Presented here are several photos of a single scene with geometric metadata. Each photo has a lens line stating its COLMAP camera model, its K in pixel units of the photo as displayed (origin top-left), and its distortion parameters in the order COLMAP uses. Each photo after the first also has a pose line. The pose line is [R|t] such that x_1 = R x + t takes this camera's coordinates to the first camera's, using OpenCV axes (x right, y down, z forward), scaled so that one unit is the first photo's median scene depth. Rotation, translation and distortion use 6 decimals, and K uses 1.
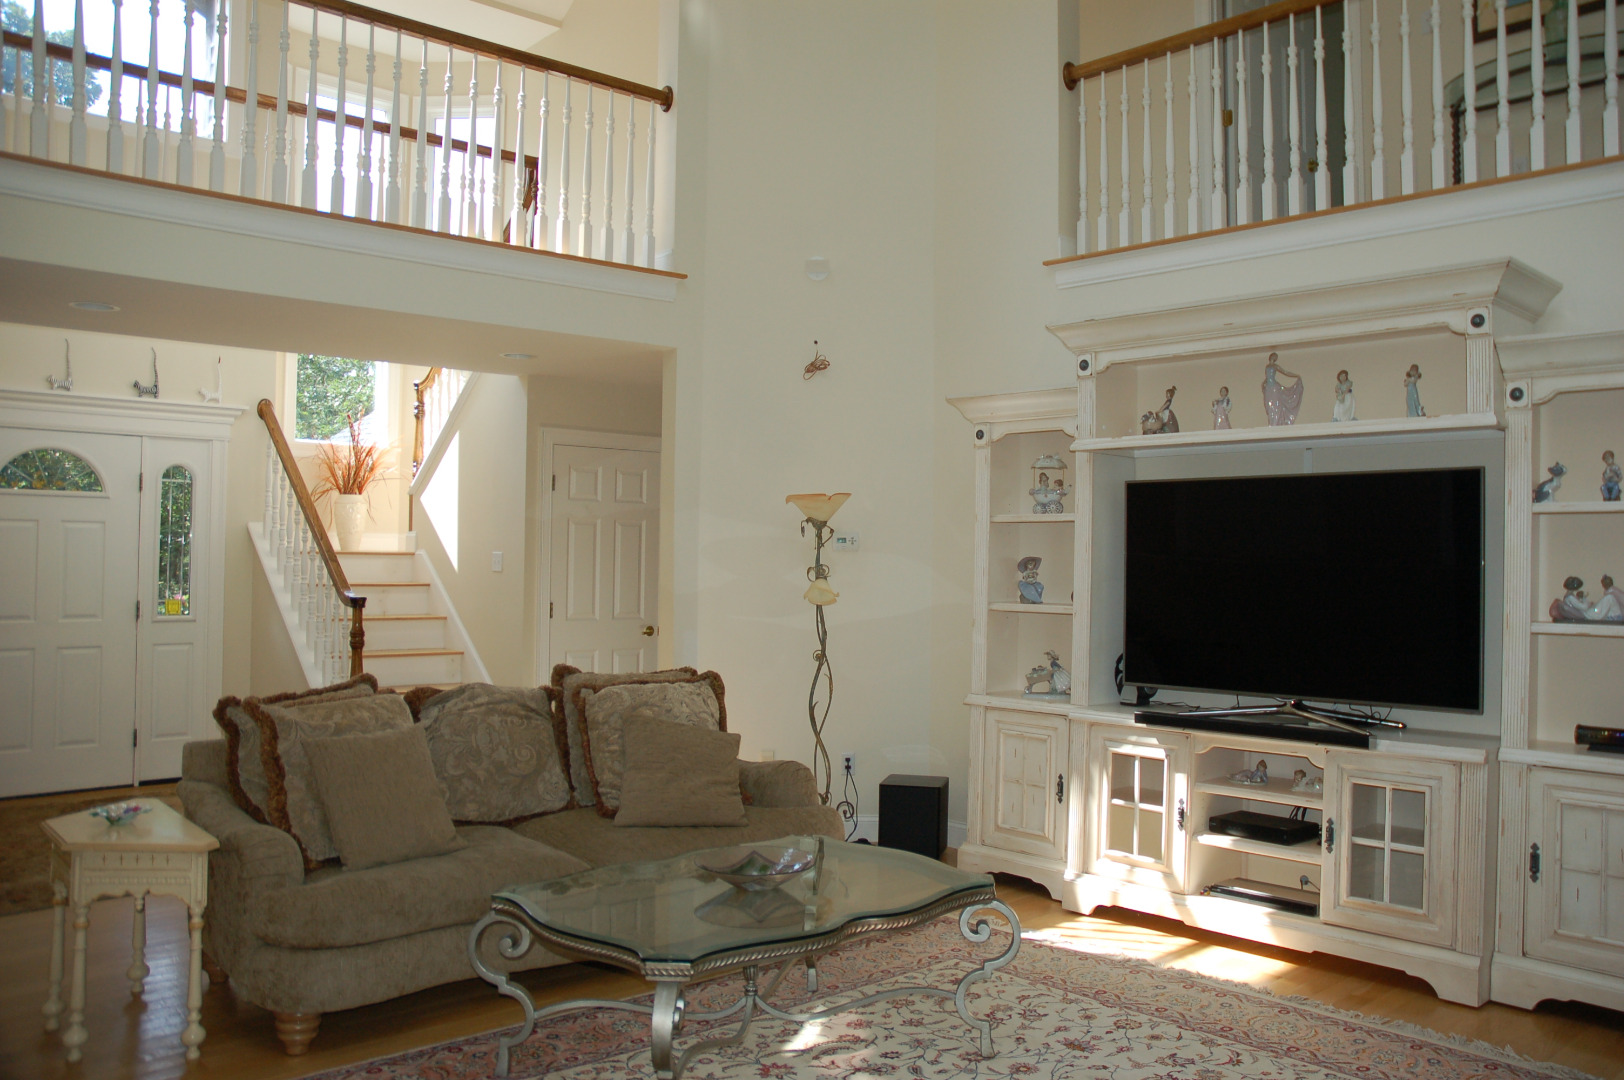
lens RADIAL K [[1322.6, 0, 854.2], [0, 1322.6, 534.6], [0, 0, 1]] dist [-0.155469, 0.163548]
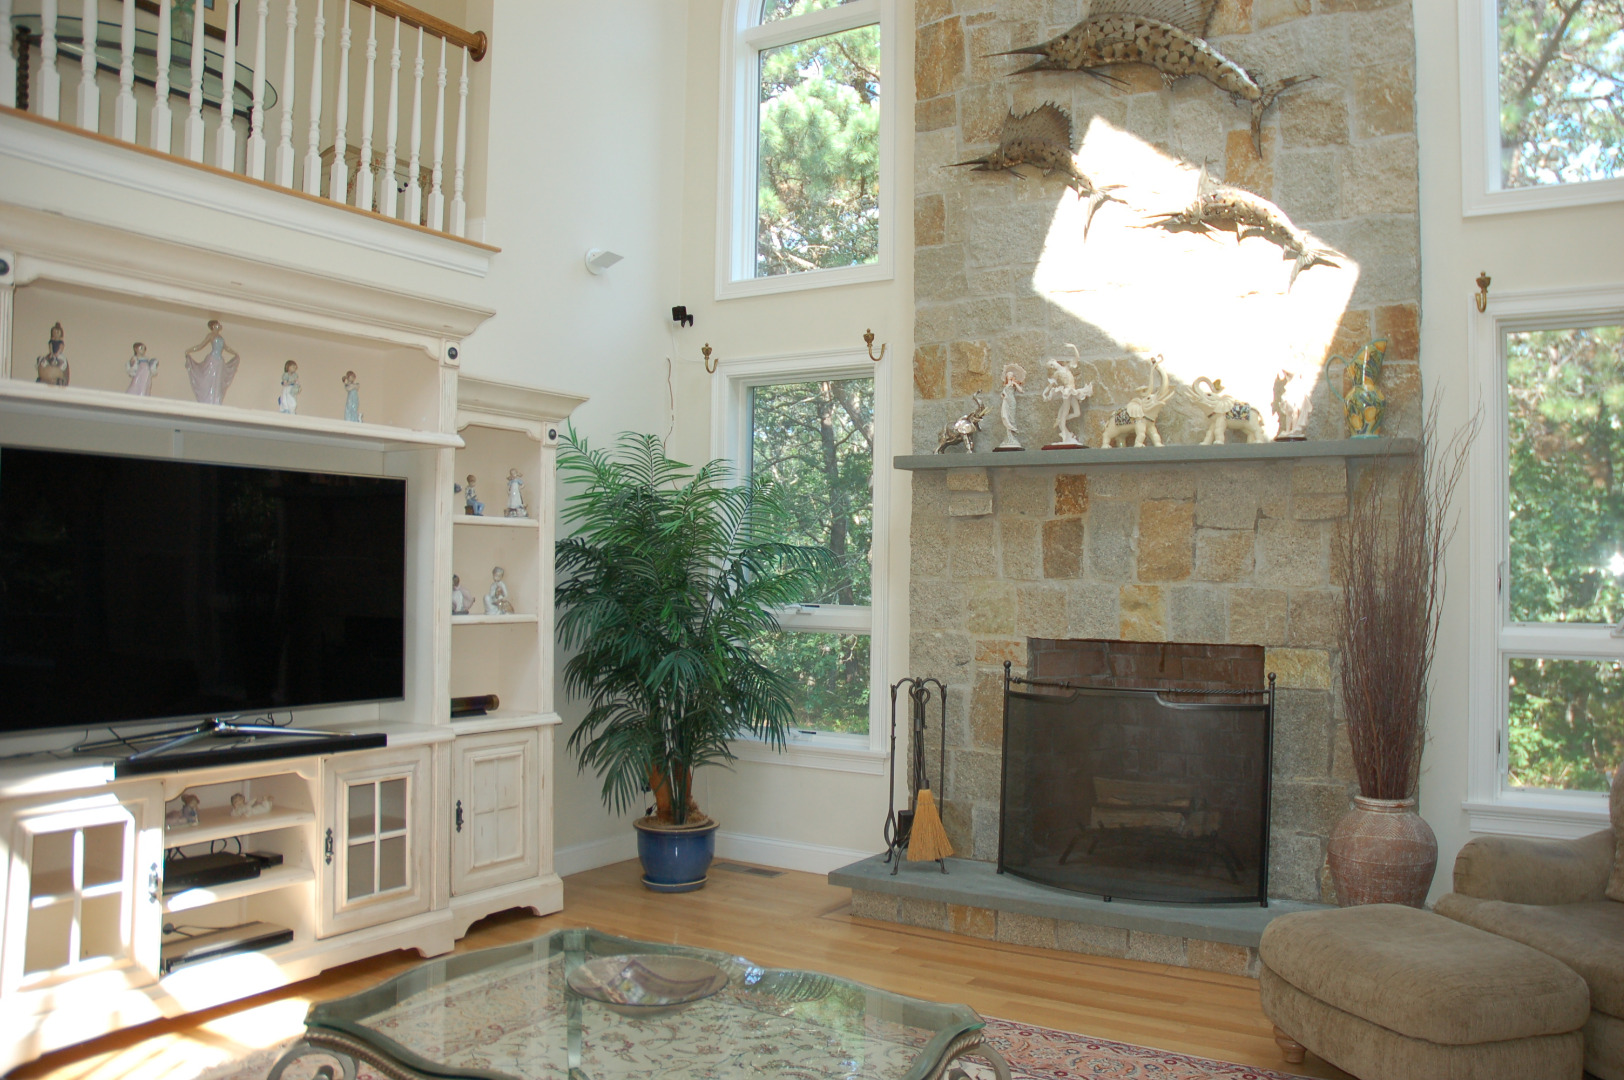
lens RADIAL K [[1322.6, 0, 877.3], [0, 1322.6, 528.7], [0, 0, 1]] dist [-0.155469, 0.163548]
pose [[-0.271195, 0.018819, 0.962341, -0.607944], [-0.036179, 0.998903, -0.029730, 0.007951], [-0.961844, -0.042879, -0.270216, 0.784213]]
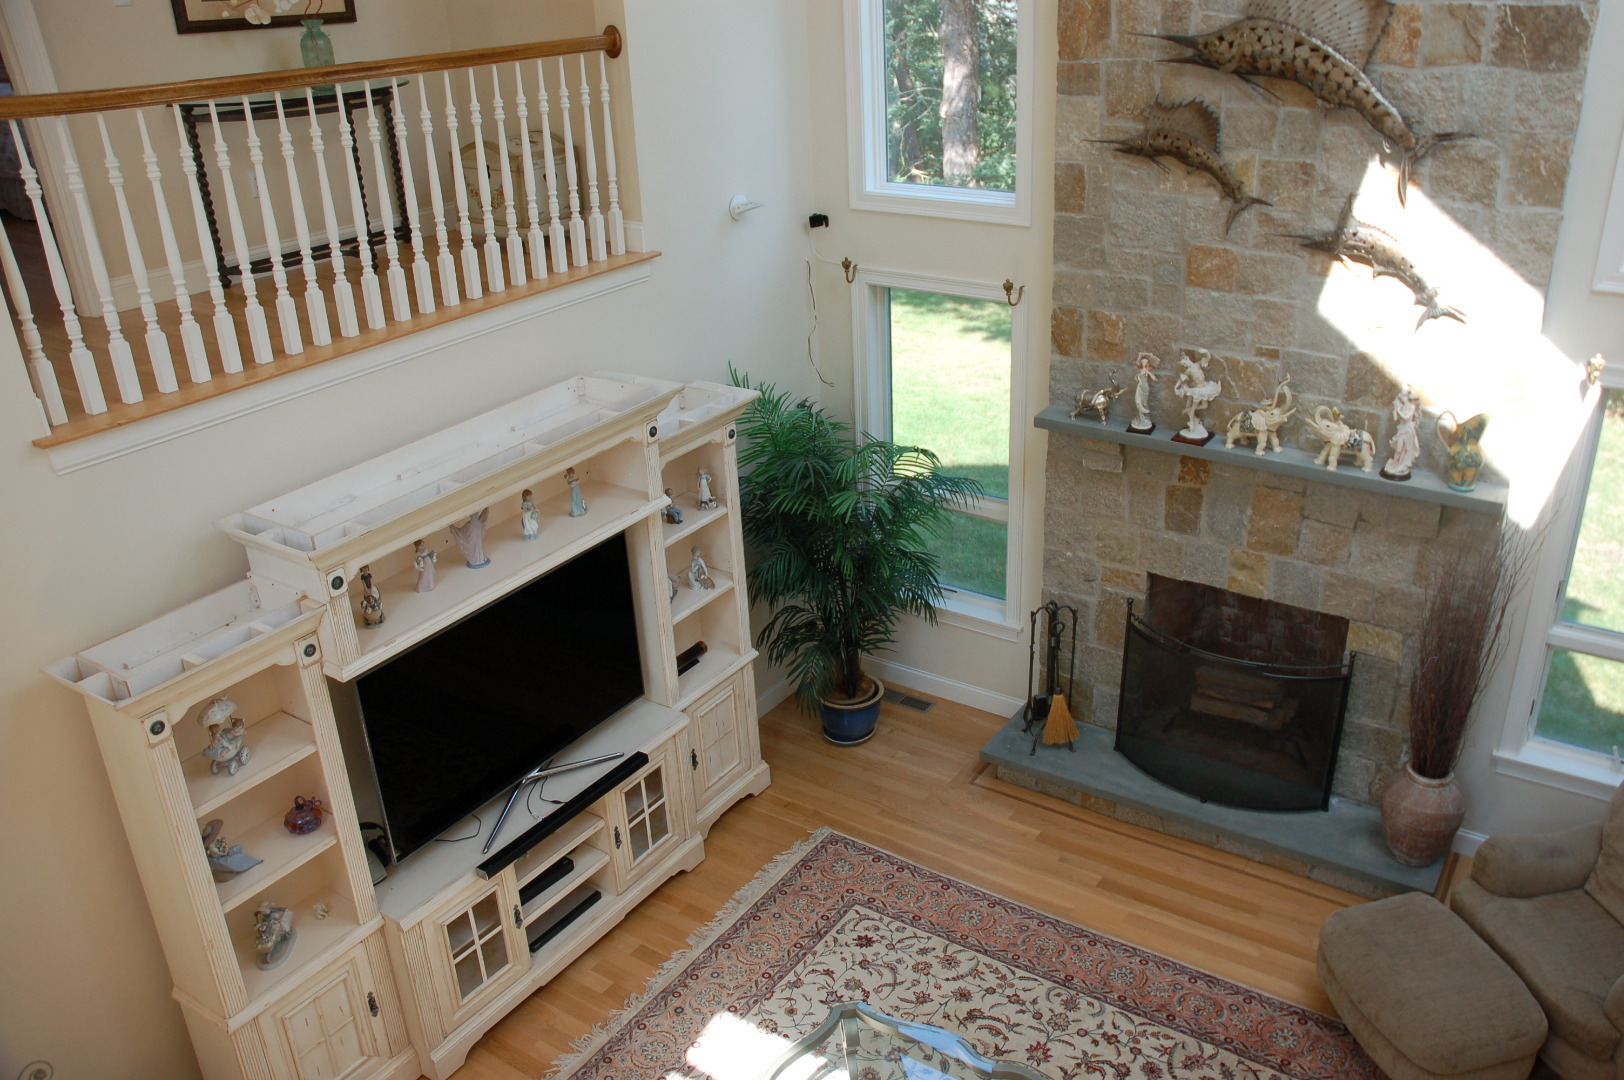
lens RADIAL K [[1322.6, 0, 881.8], [0, 1322.6, 534.4], [0, 0, 1]] dist [-0.155469, 0.163548]
pose [[-0.245525, -0.410601, 0.878137, -0.631559], [-0.002422, 0.906122, 0.423009, -0.523126], [-0.969387, 0.101732, -0.223470, 0.899644]]
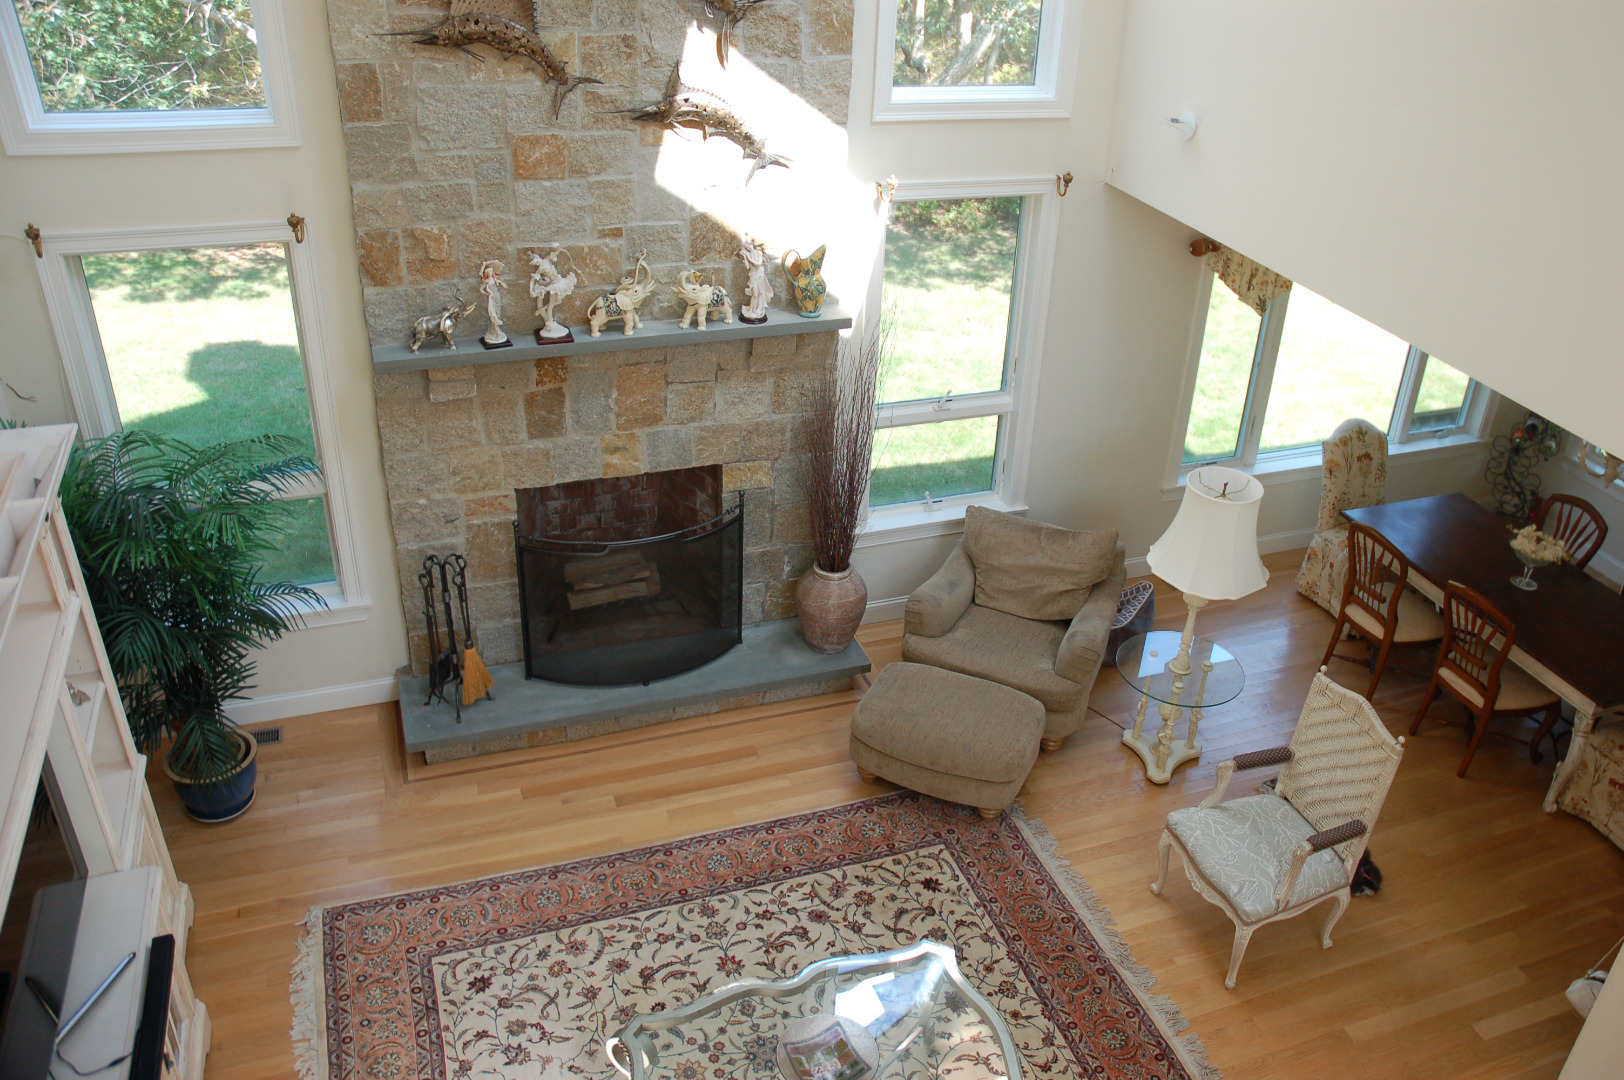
lens RADIAL K [[1322.6, 0, 879.7], [0, 1322.6, 526.5], [0, 0, 1]] dist [-0.155469, 0.163548]
pose [[-0.923291, -0.240562, 0.299440, -0.257105], [-0.074815, 0.877285, 0.474103, -0.515242], [-0.376745, 0.415332, -0.827987, 1.258578]]
